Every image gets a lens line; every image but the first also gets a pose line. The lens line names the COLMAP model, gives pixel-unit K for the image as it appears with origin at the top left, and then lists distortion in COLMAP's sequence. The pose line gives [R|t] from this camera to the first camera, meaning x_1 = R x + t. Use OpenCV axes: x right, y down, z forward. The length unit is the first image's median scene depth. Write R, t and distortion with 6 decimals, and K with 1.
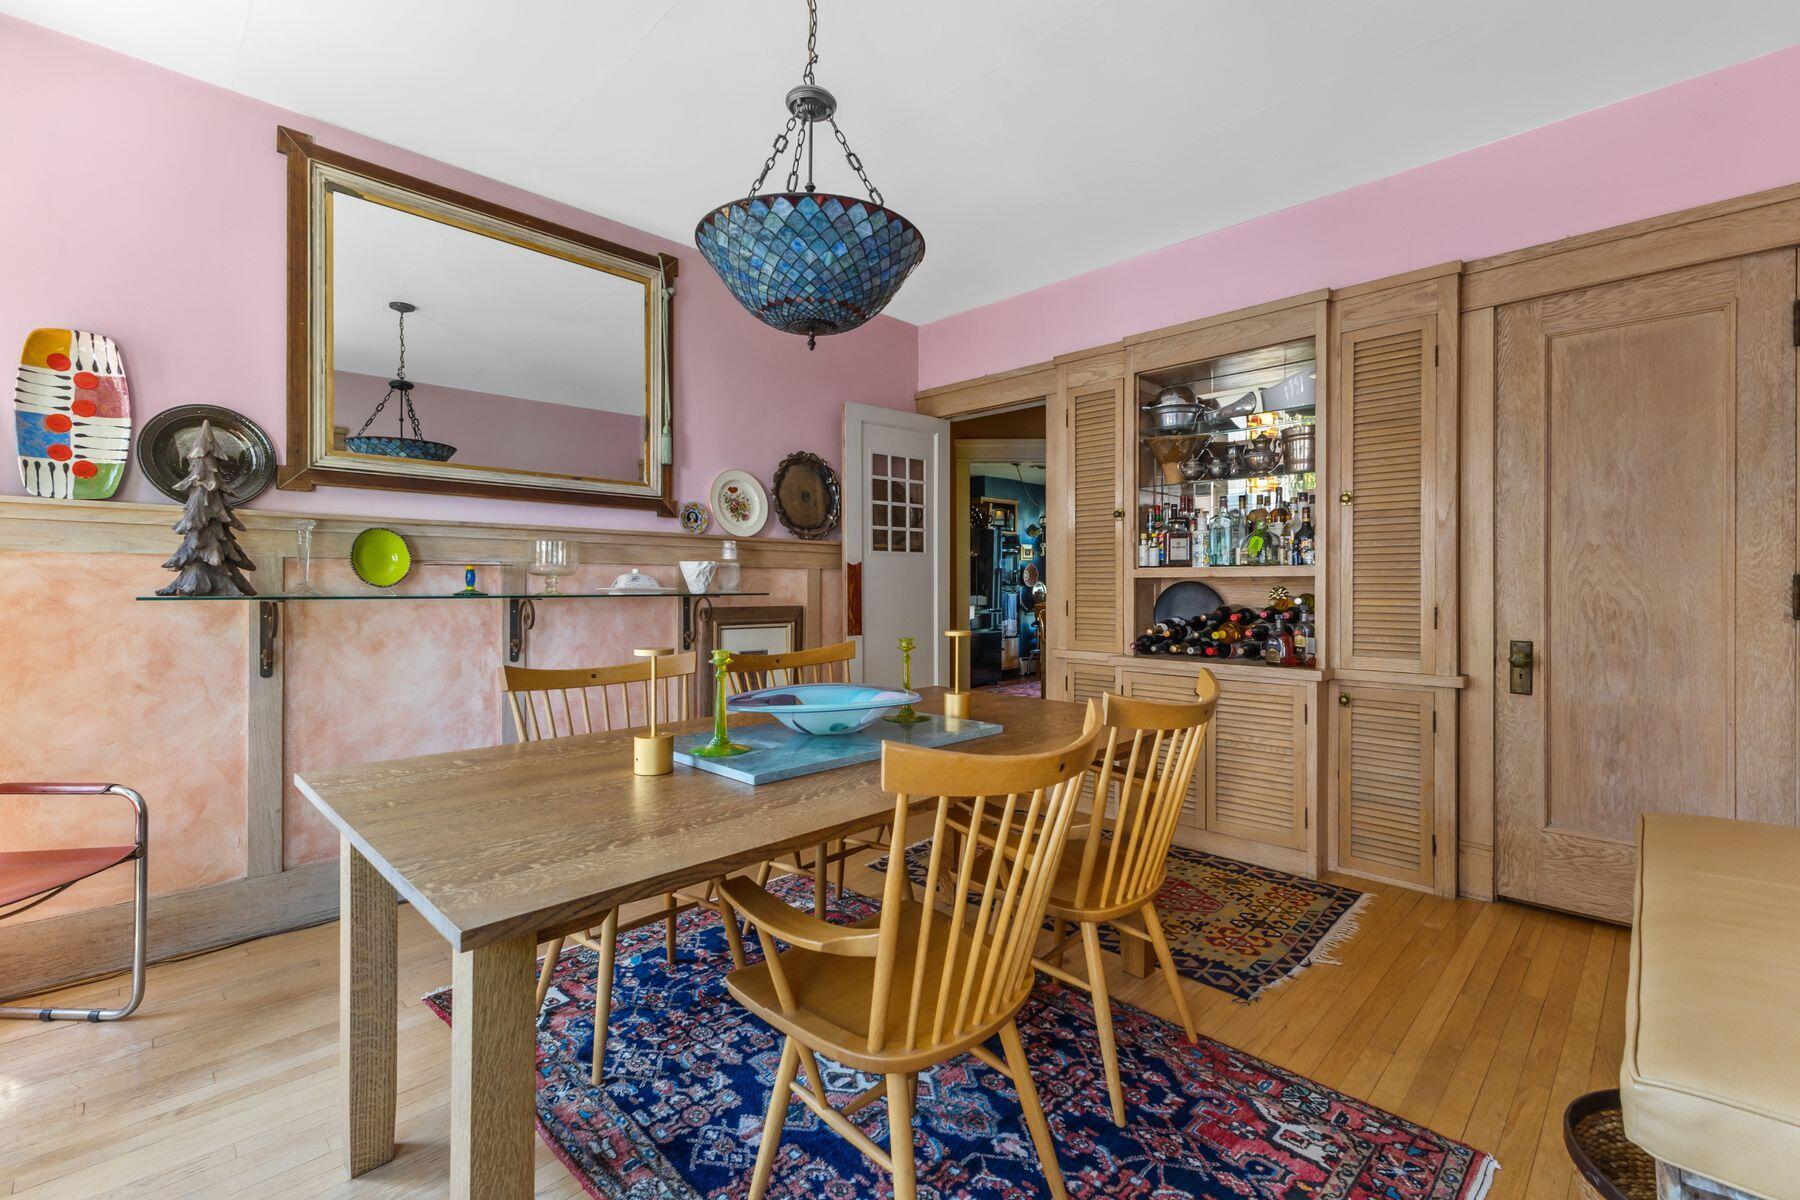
lens RADIAL K [[785.3, 0, 900.3], [0, 785.3, 593.8], [0, 0, 1]] dist [0.009081, 0.000053]
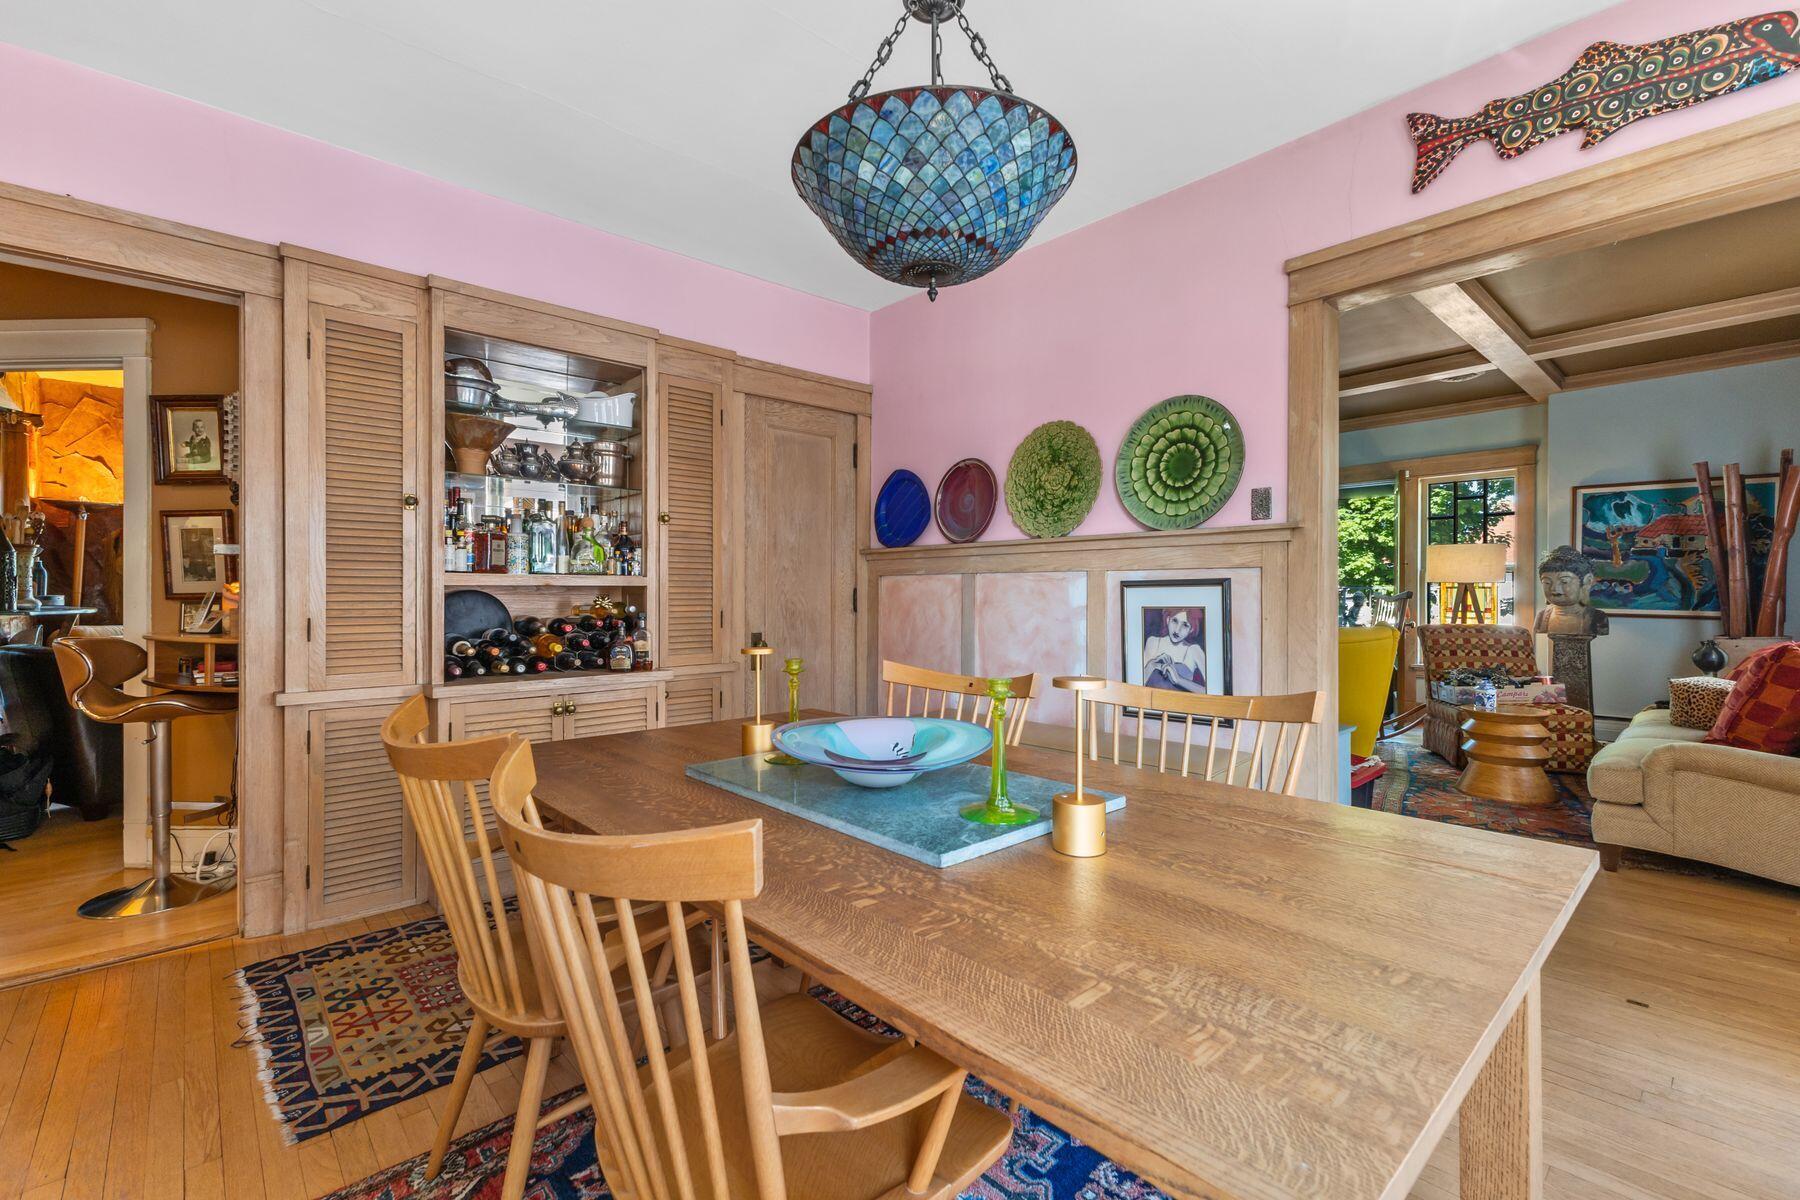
lens RADIAL K [[785.3, 0, 905.2], [0, 785.3, 585.9], [0, 0, 1]] dist [0.009081, 0.000053]
pose [[0.044345, 0.011597, 0.998949, -0.507791], [0.017032, 0.999779, -0.012363, -0.002848], [-0.998871, 0.017562, 0.044137, 0.550471]]
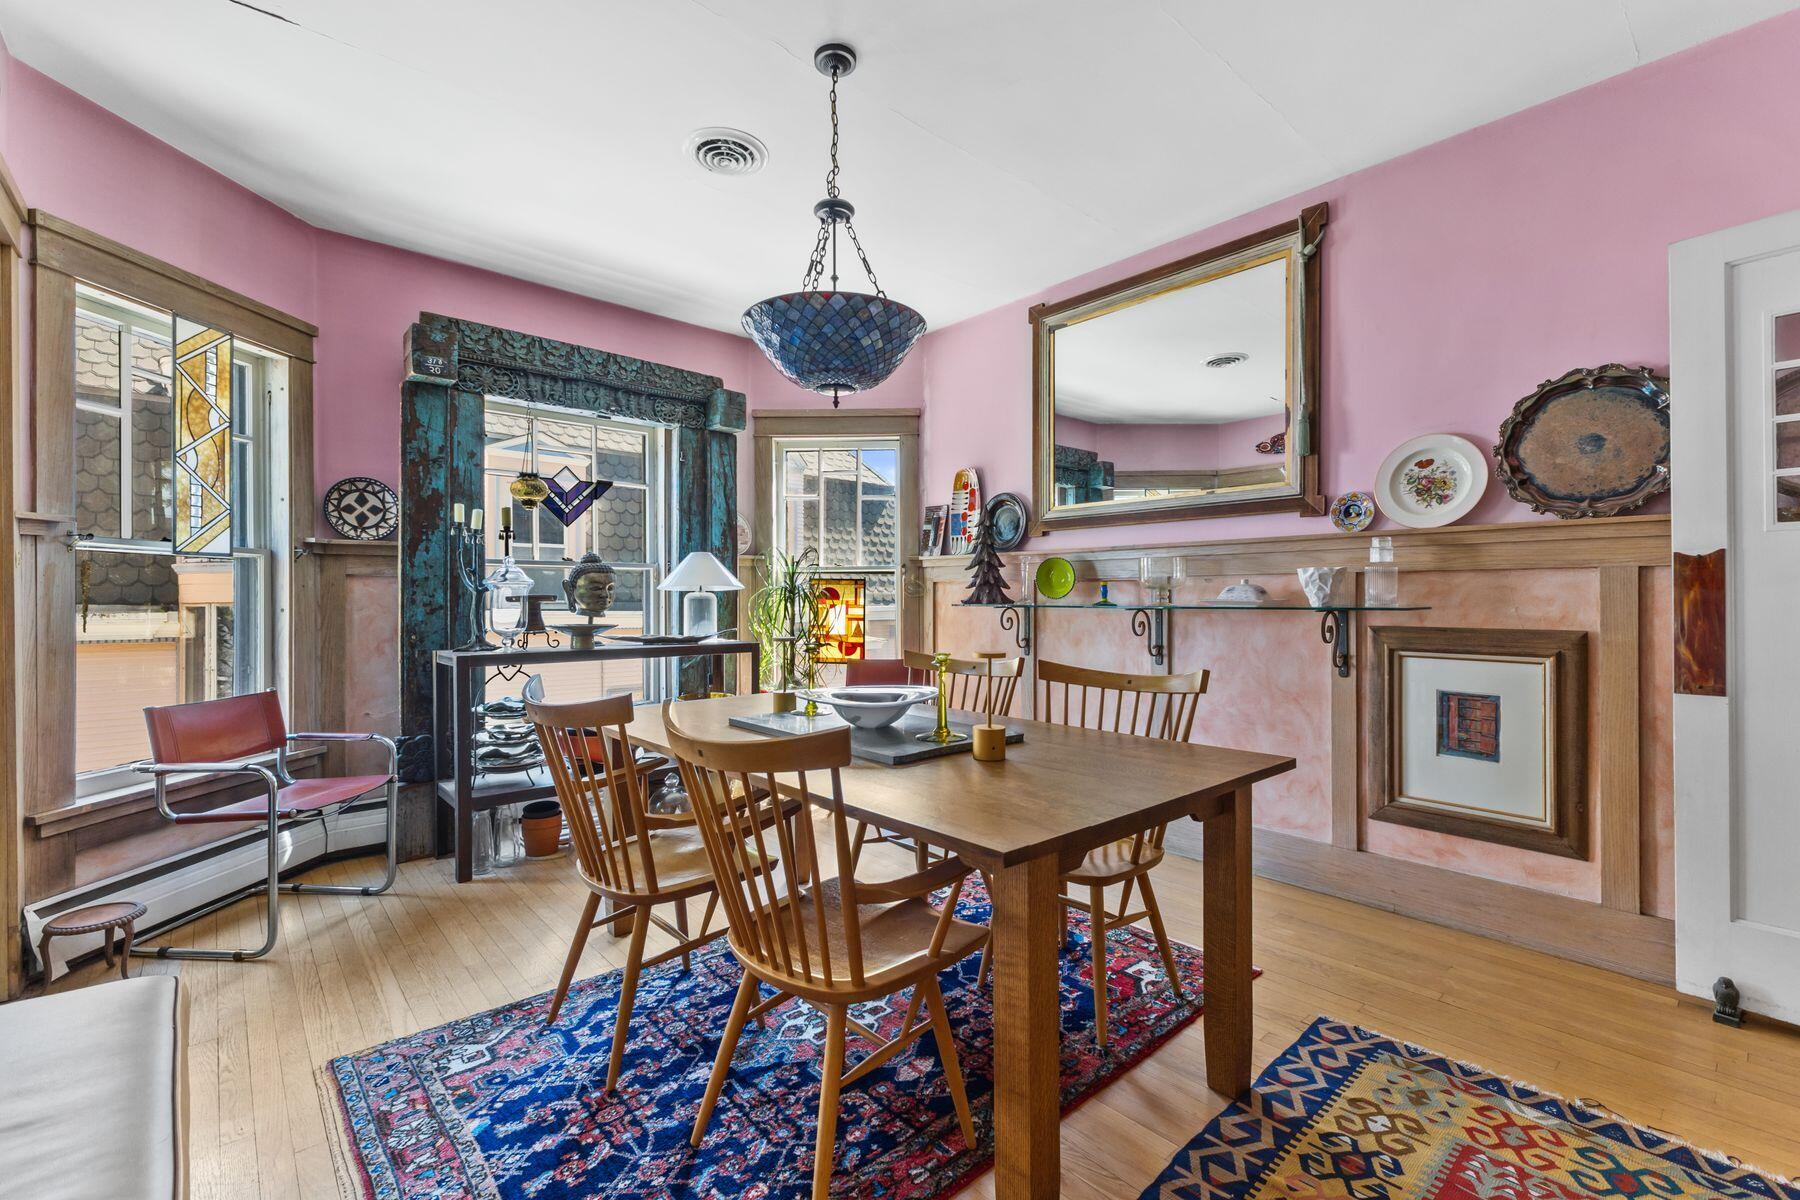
lens RADIAL K [[785.3, 0, 896.5], [0, 785.3, 604.3], [0, 0, 1]] dist [0.009081, 0.000053]
pose [[-0.076676, 0.005602, -0.997040, 0.616829], [-0.012017, 0.999906, 0.006542, -0.003479], [0.996984, 0.012483, -0.076601, 0.657418]]
